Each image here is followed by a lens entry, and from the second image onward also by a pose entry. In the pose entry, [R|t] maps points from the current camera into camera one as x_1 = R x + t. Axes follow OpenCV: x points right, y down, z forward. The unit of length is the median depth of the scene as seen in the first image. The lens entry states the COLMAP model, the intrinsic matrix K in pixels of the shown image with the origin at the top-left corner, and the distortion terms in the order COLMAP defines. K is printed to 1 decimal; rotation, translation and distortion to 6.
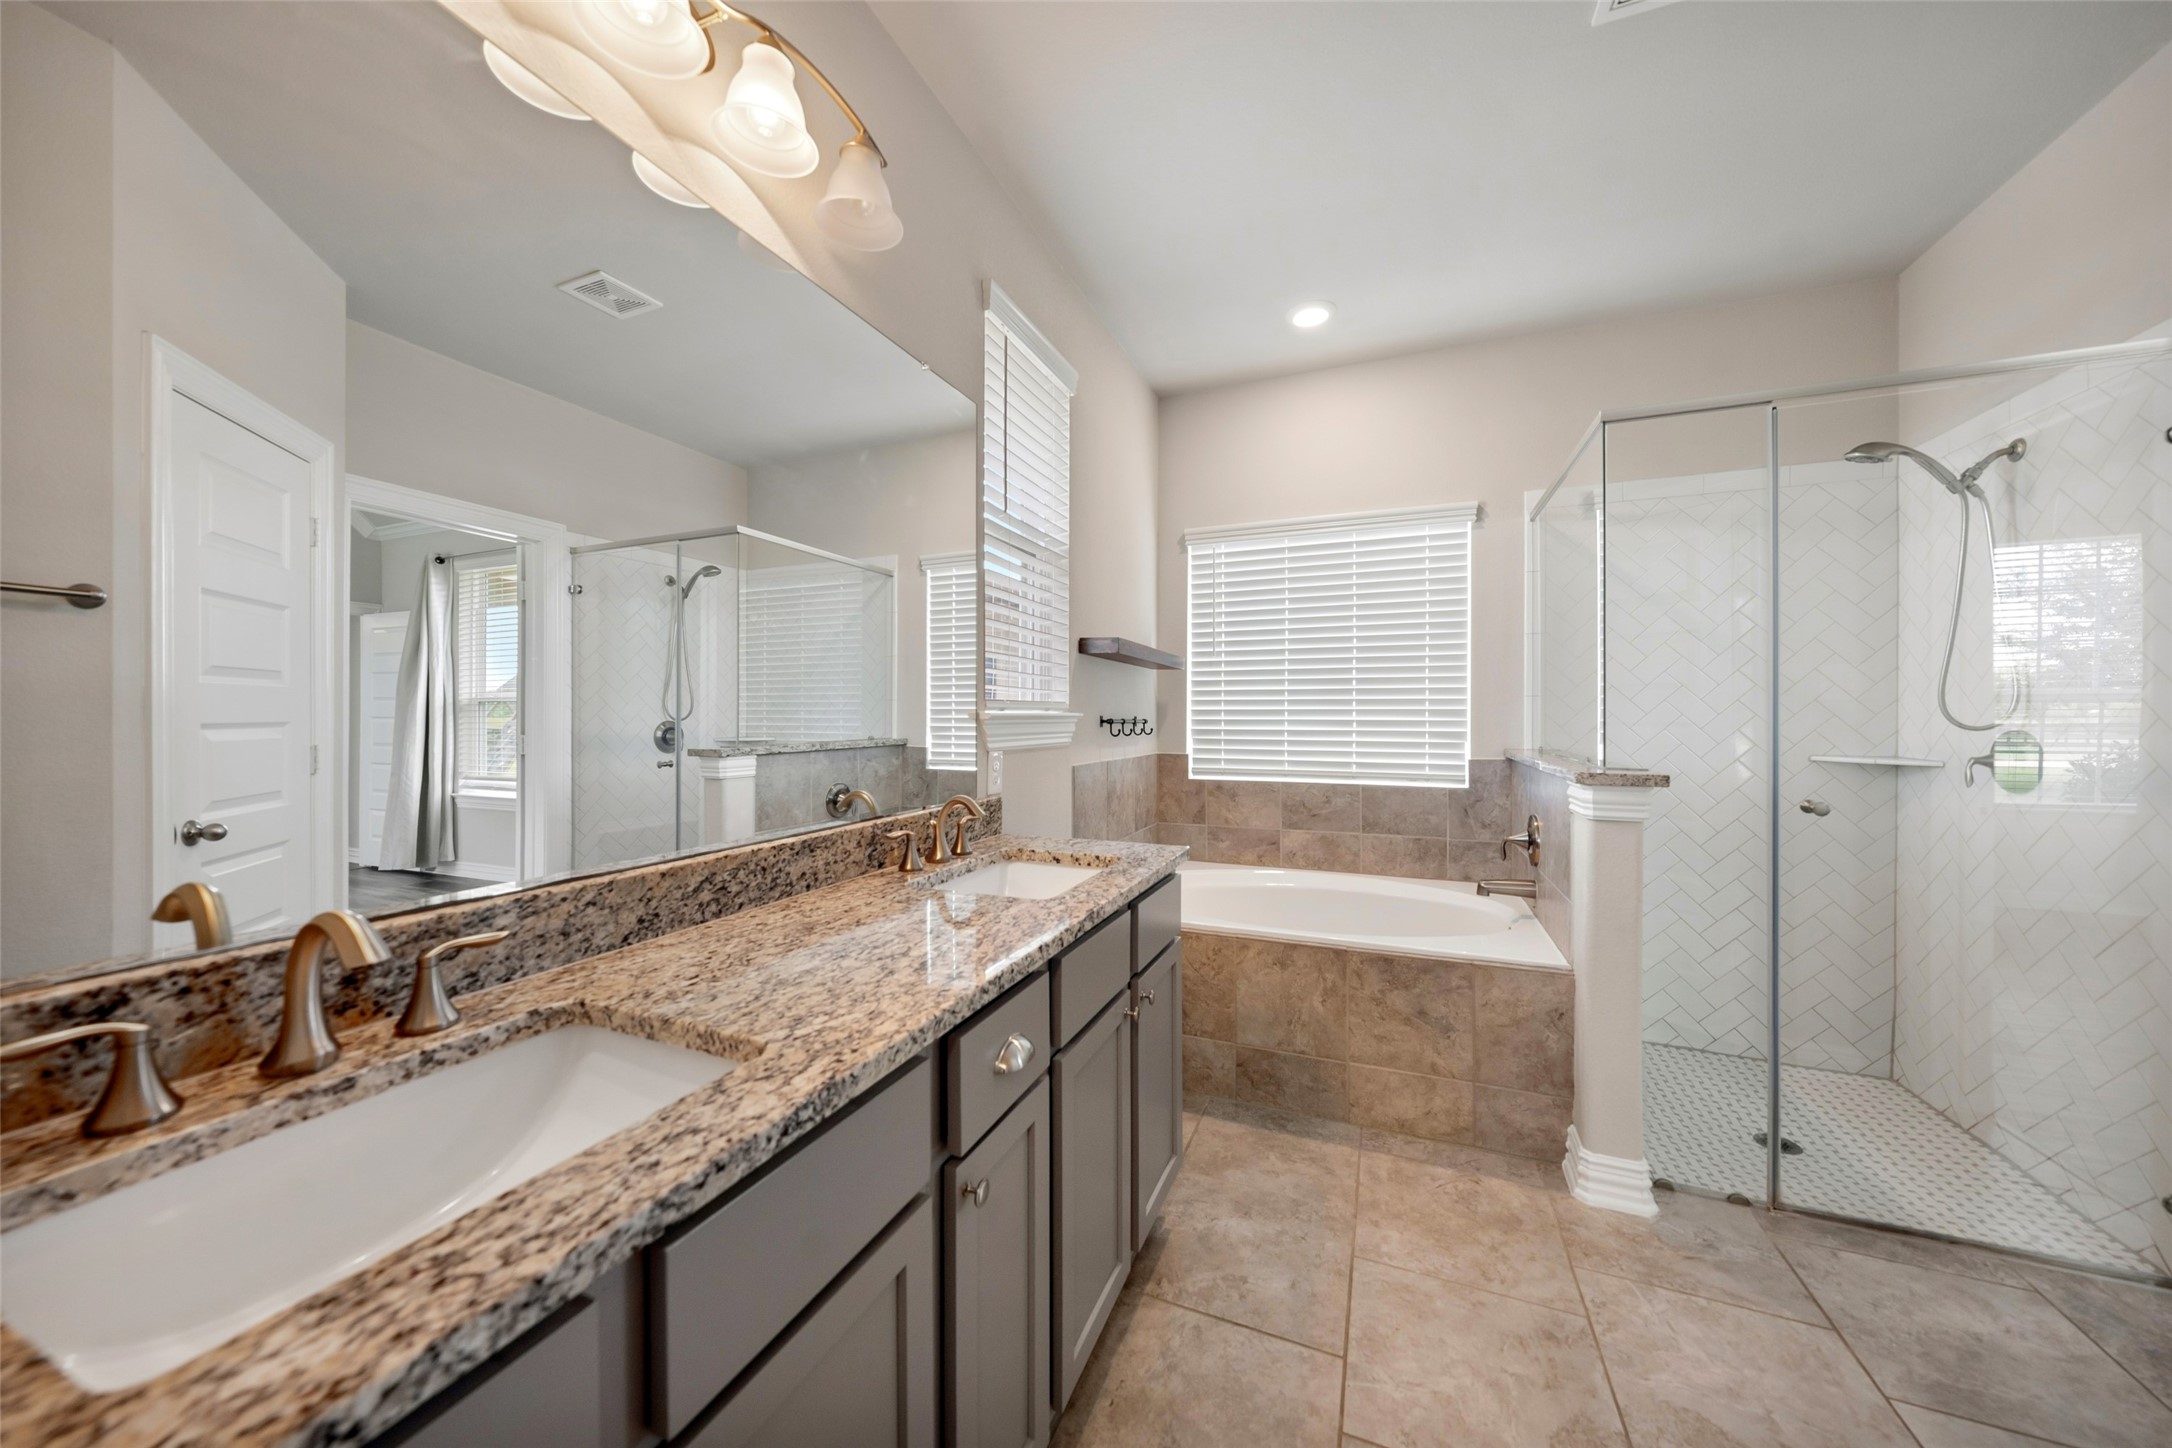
lens RADIAL K [[757.2, 0, 1064.5], [0, 757.2, 716.6], [0, 0, 1]] dist [0.001216, -0.000046]
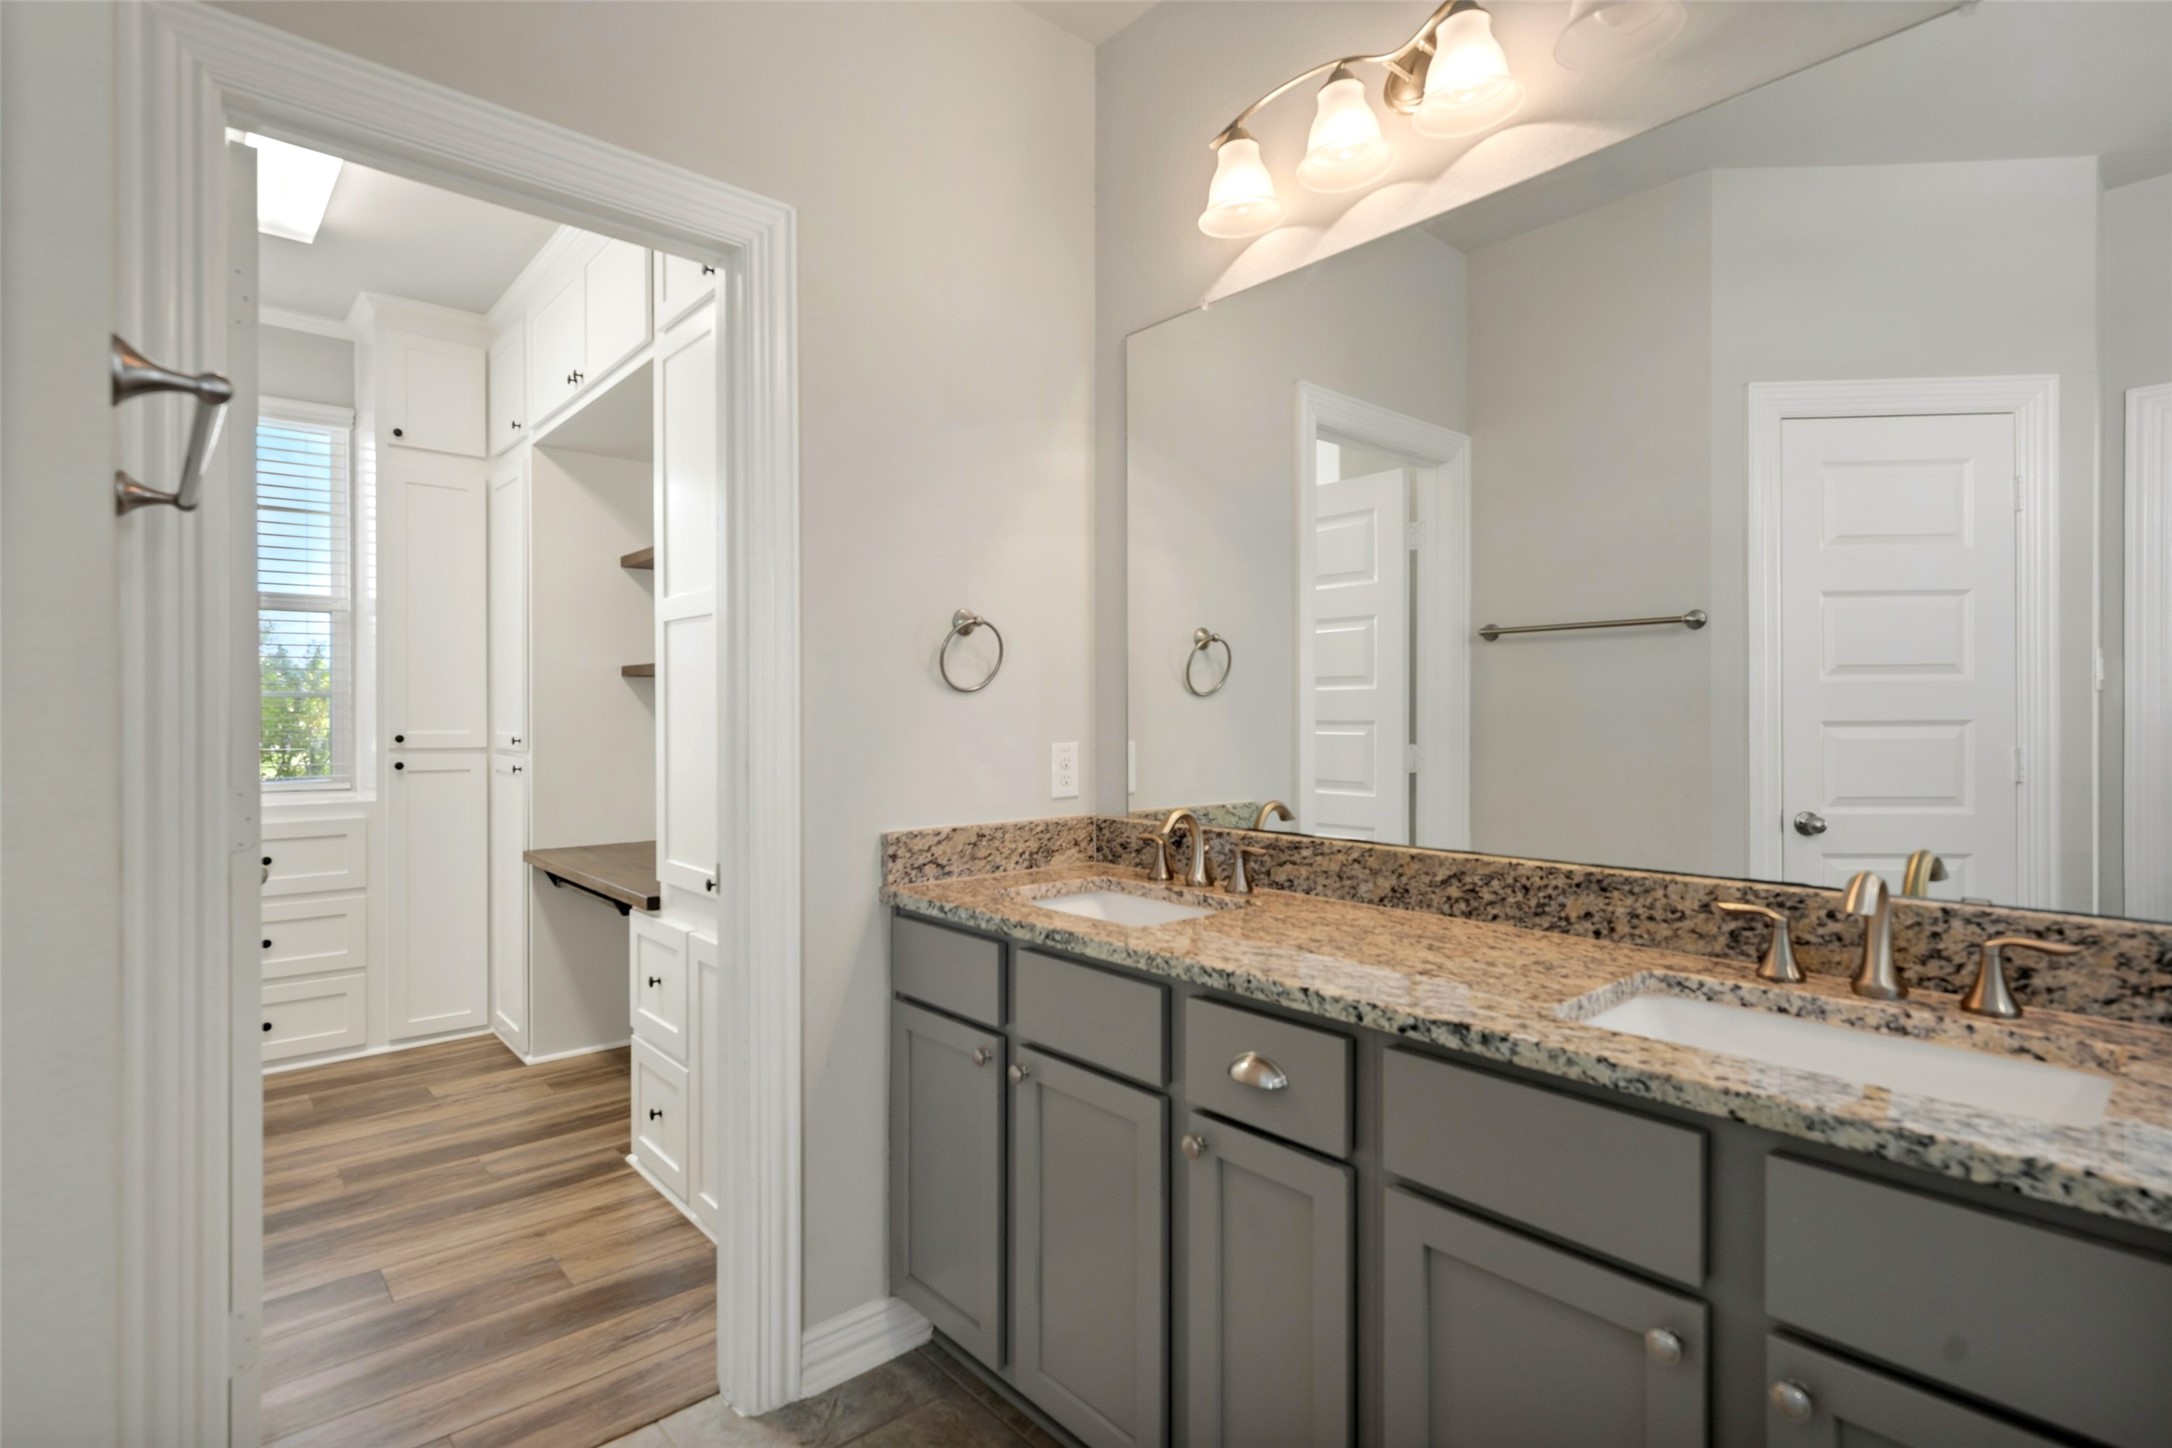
lens RADIAL K [[1065.6, 0, 1079.1], [0, 1065.6, 712.9], [0, 0, 1]] dist [0.009263, -0.000221]
pose [[-0.433549, 0.000136, -0.901130, 0.996254], [0.001578, 0.999999, -0.000608, -0.005114], [0.901129, -0.001686, -0.433548, 1.109775]]
